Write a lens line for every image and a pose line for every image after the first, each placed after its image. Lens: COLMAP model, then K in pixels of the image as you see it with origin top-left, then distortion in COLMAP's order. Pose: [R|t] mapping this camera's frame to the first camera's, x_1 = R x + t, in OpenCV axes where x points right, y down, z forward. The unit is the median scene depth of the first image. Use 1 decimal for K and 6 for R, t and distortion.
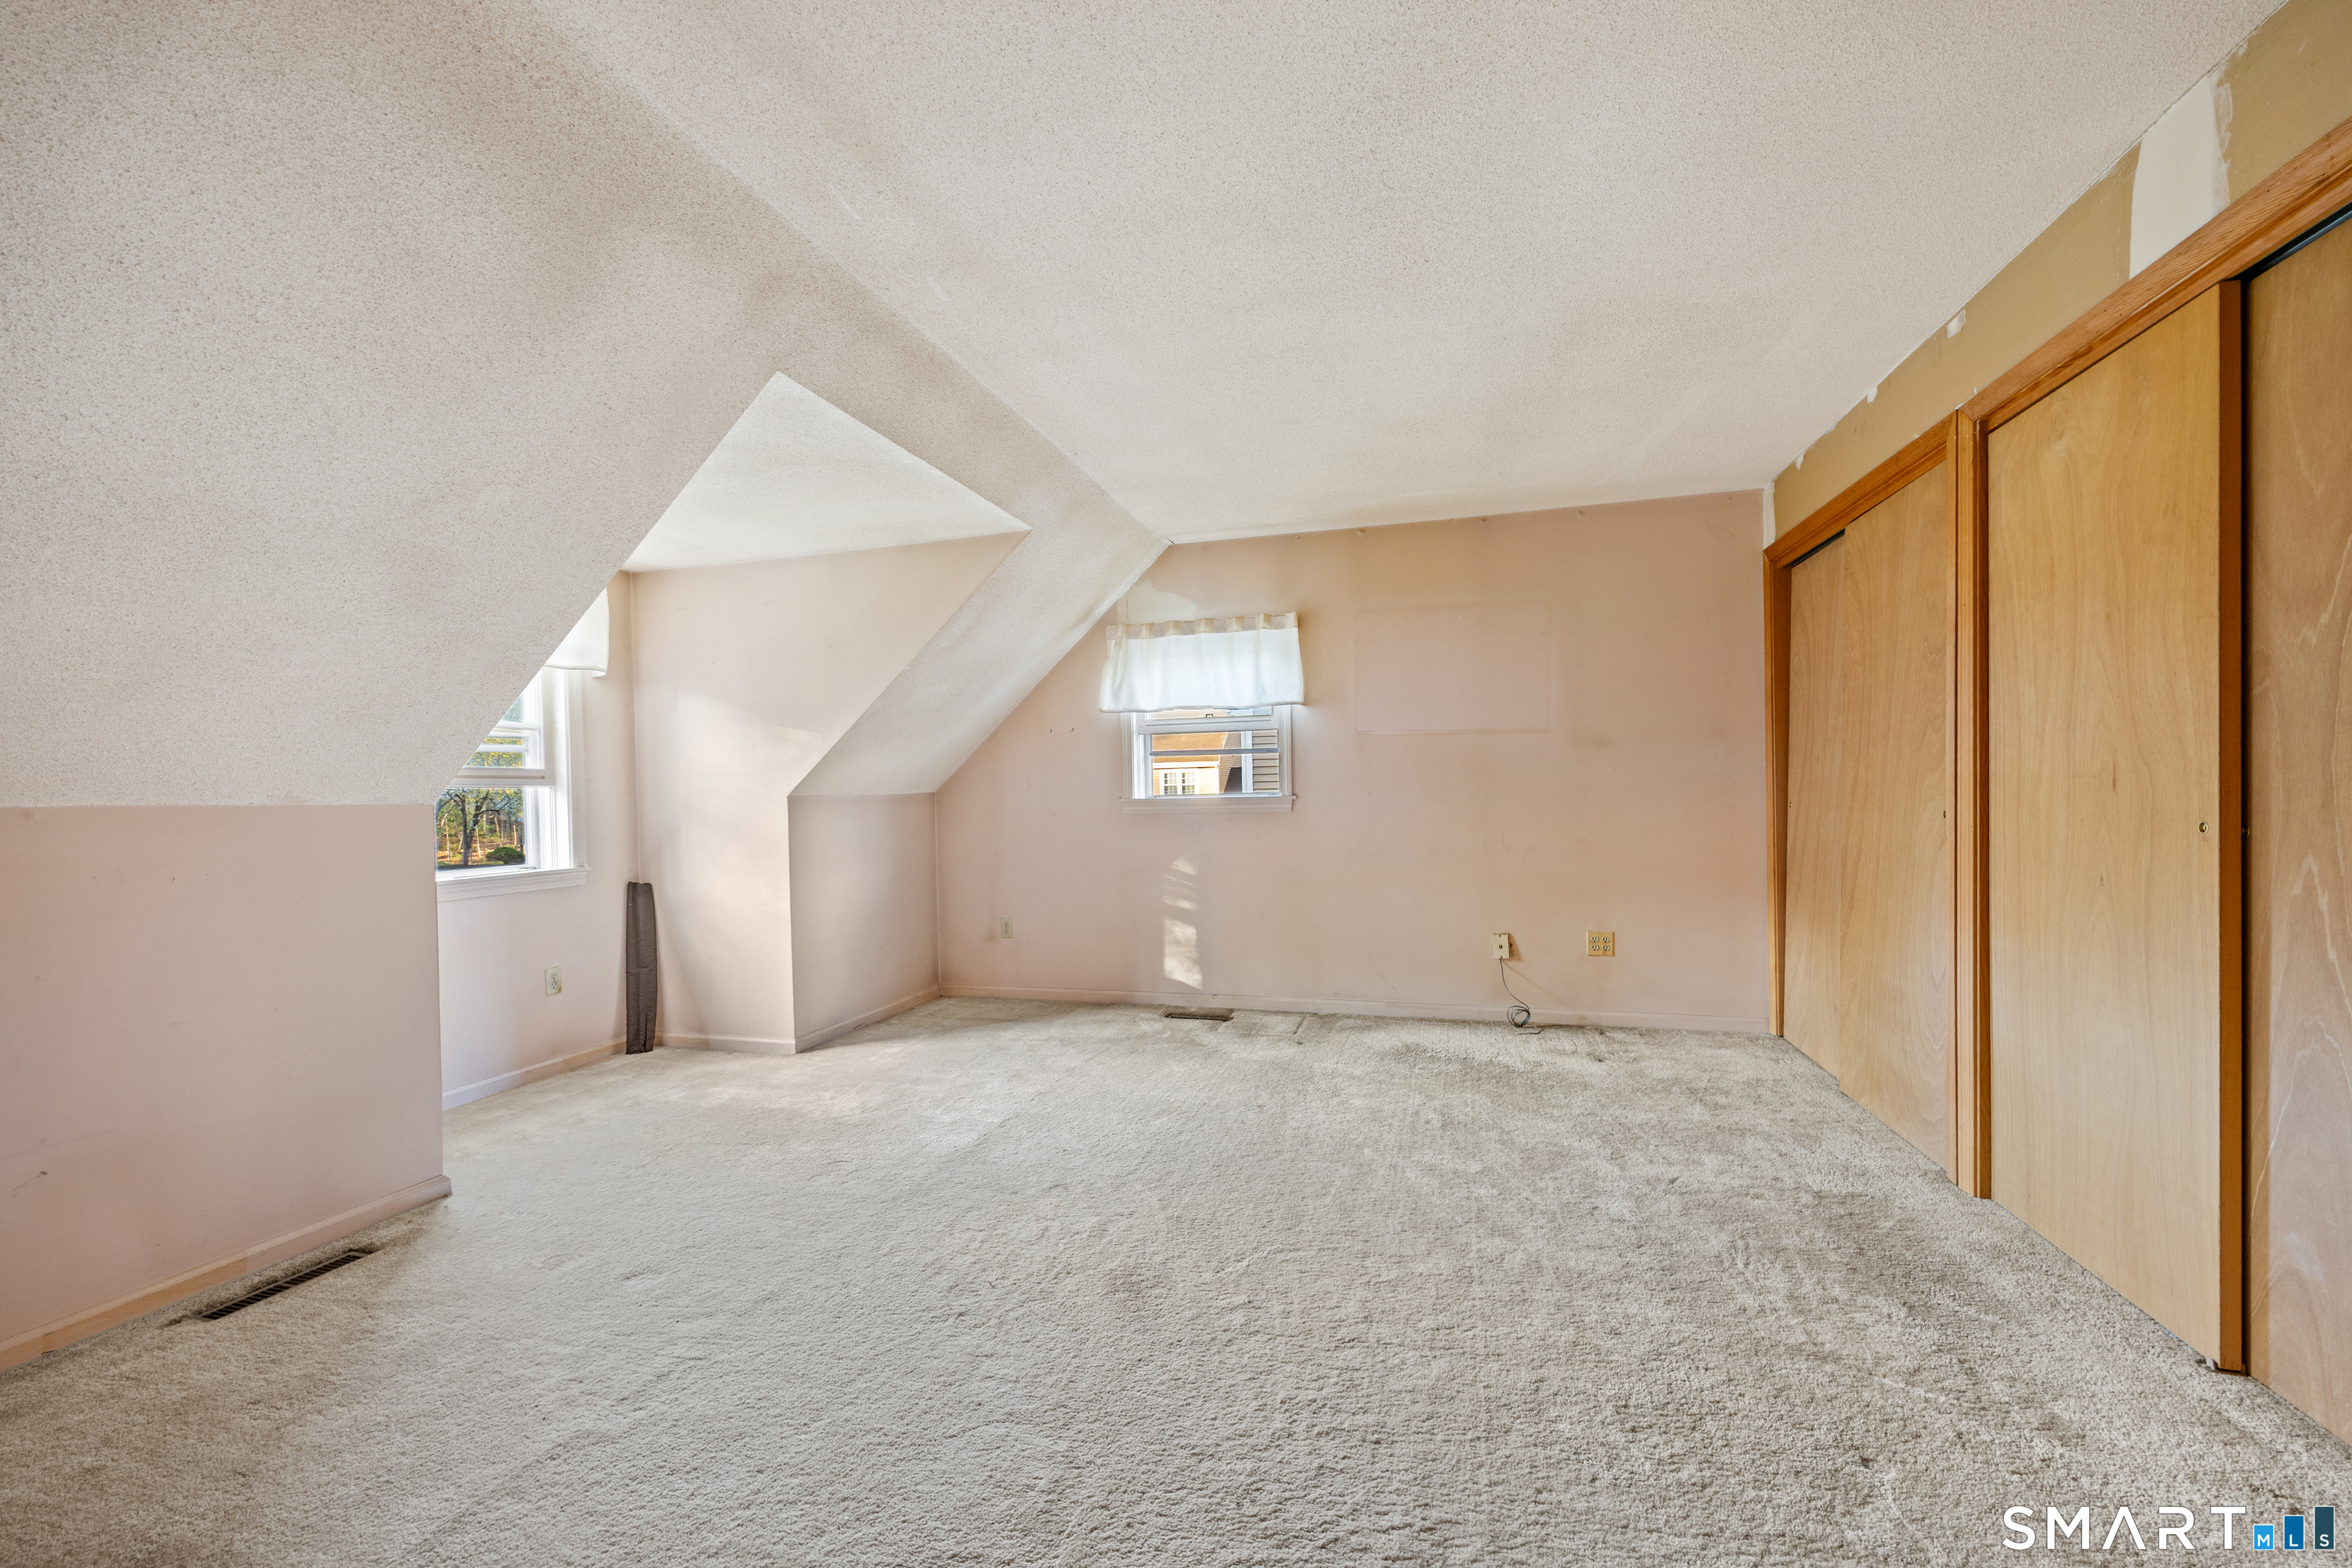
lens RADIAL K [[908.7, 0, 1176.0], [0, 908.7, 784.0], [0, 0, 1]] dist [-0.001898, -0.000122]
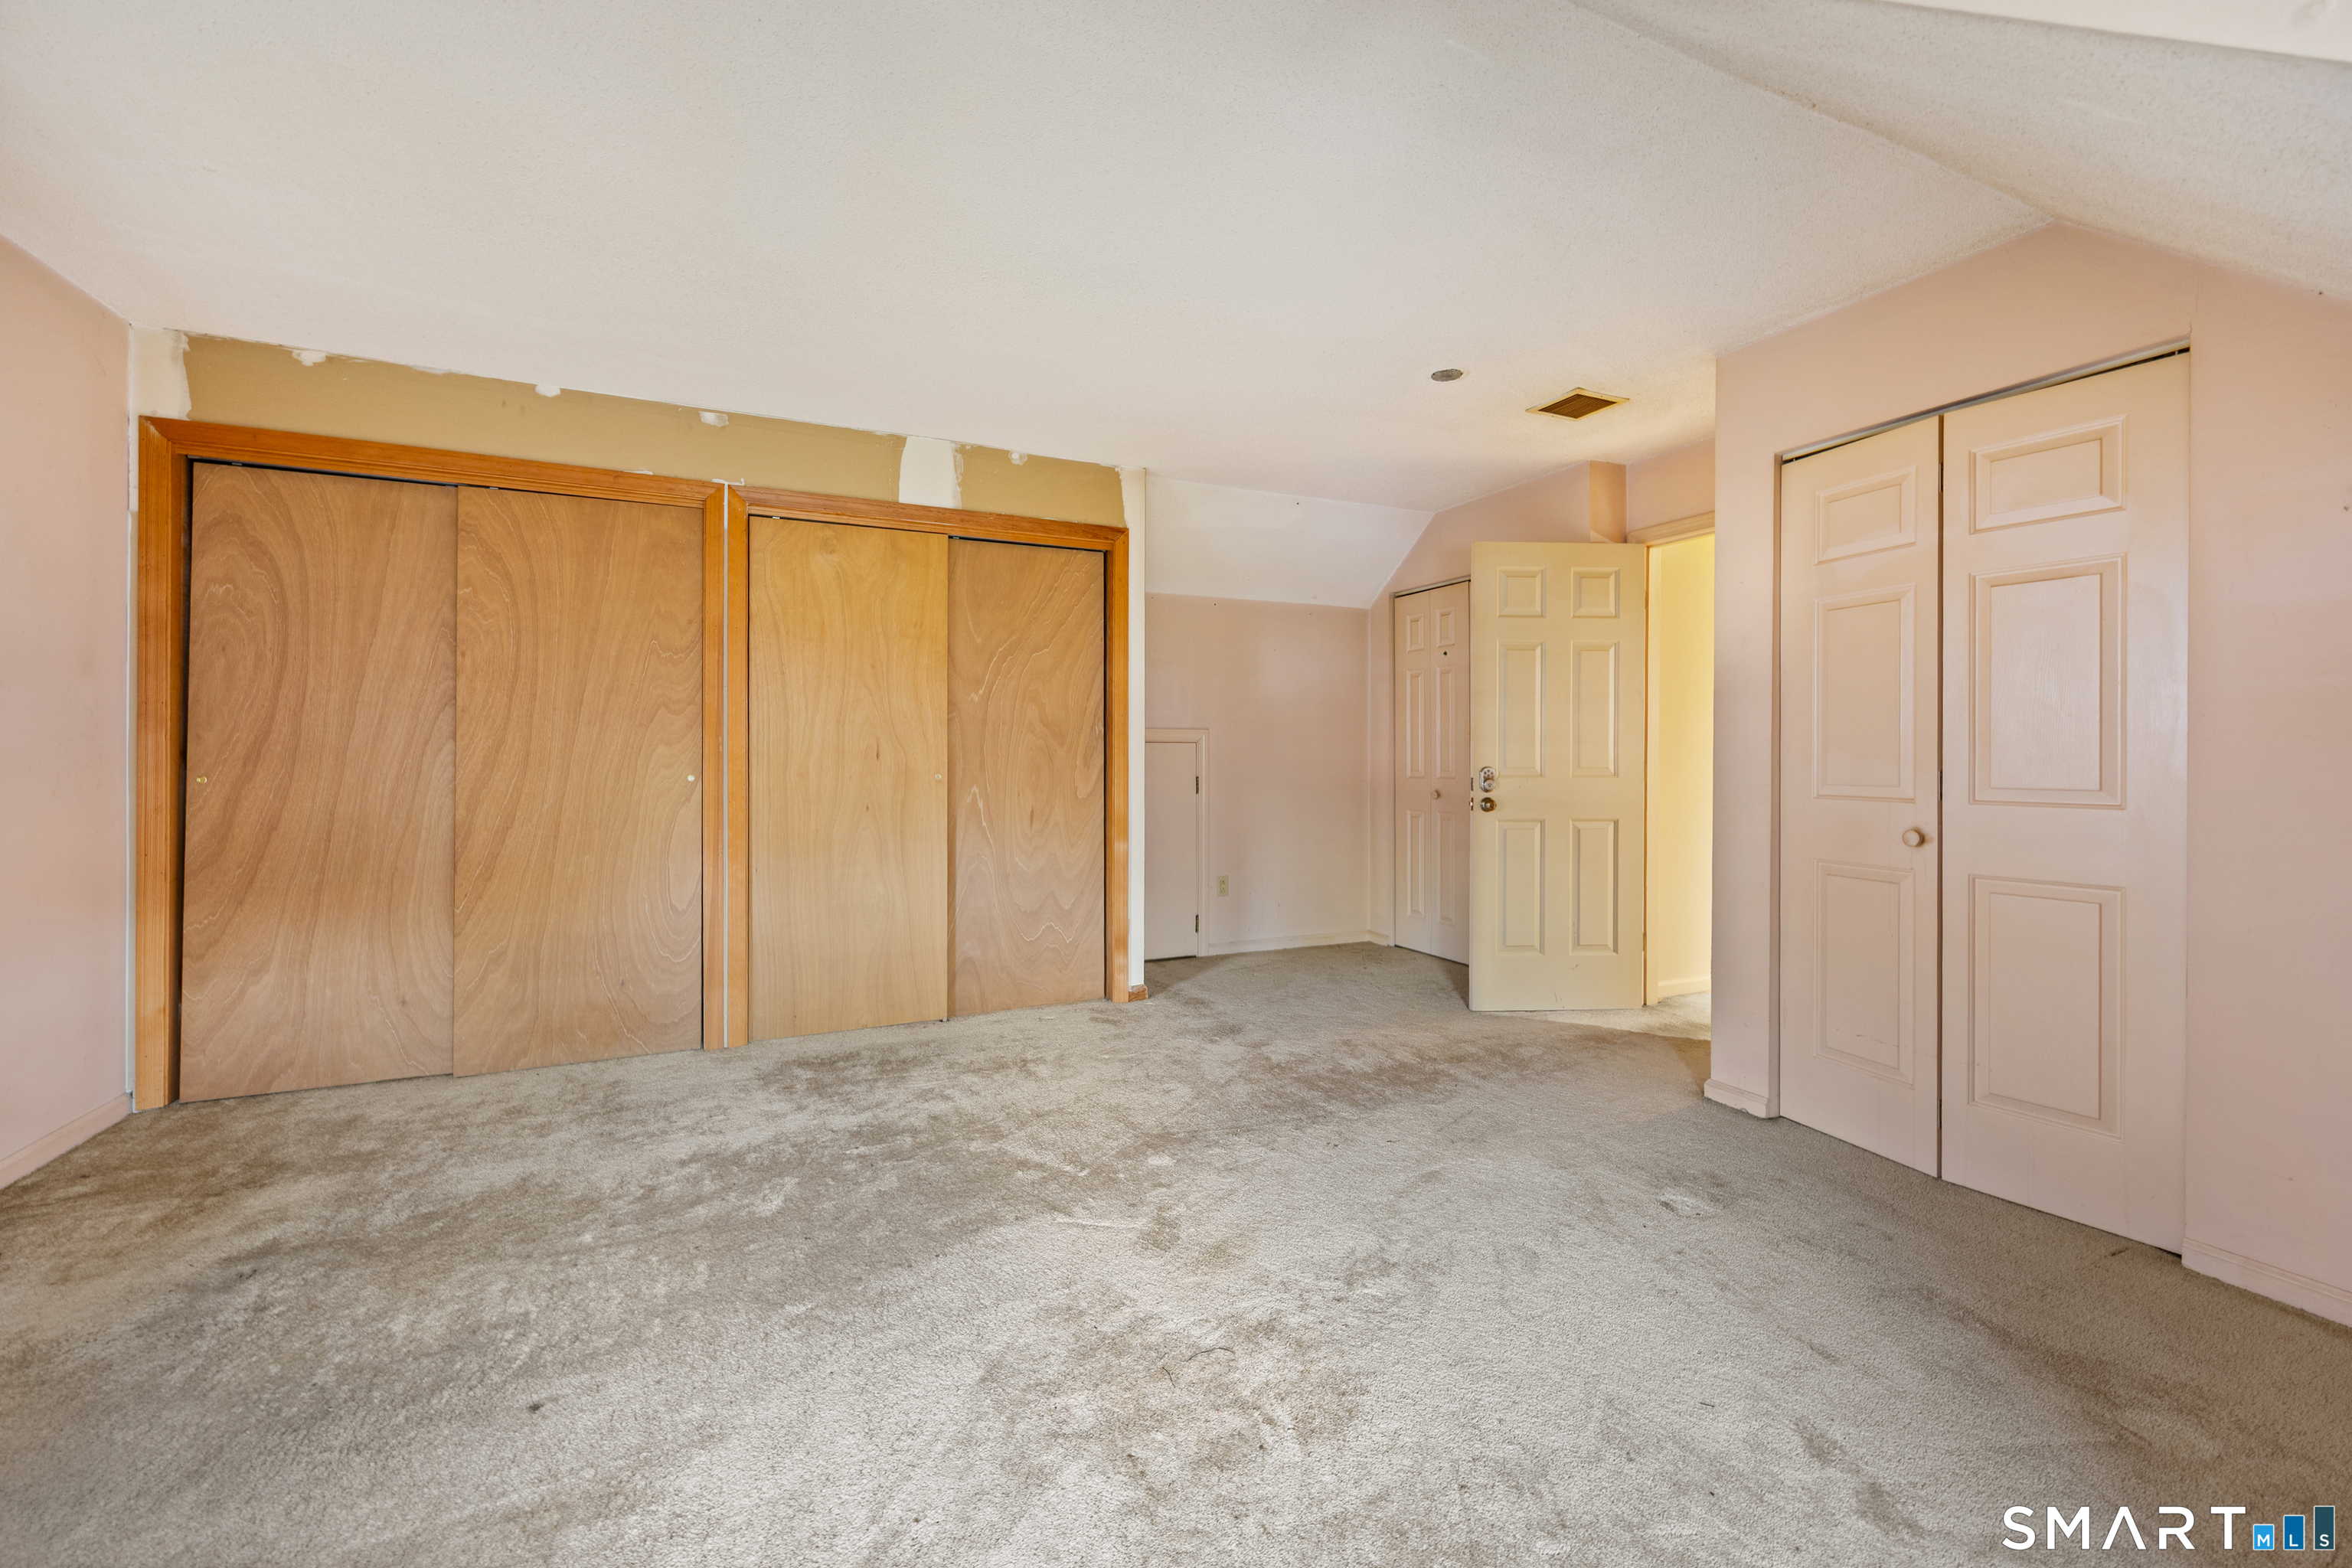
lens RADIAL K [[908.7, 0, 1176.0], [0, 908.7, 784.0], [0, 0, 1]] dist [-0.001898, -0.000122]
pose [[-0.646609, -0.001931, 0.762819, -0.741332], [0.005557, 0.999958, 0.007242, 0.043110], [-0.762801, 0.008922, -0.646572, 1.603917]]
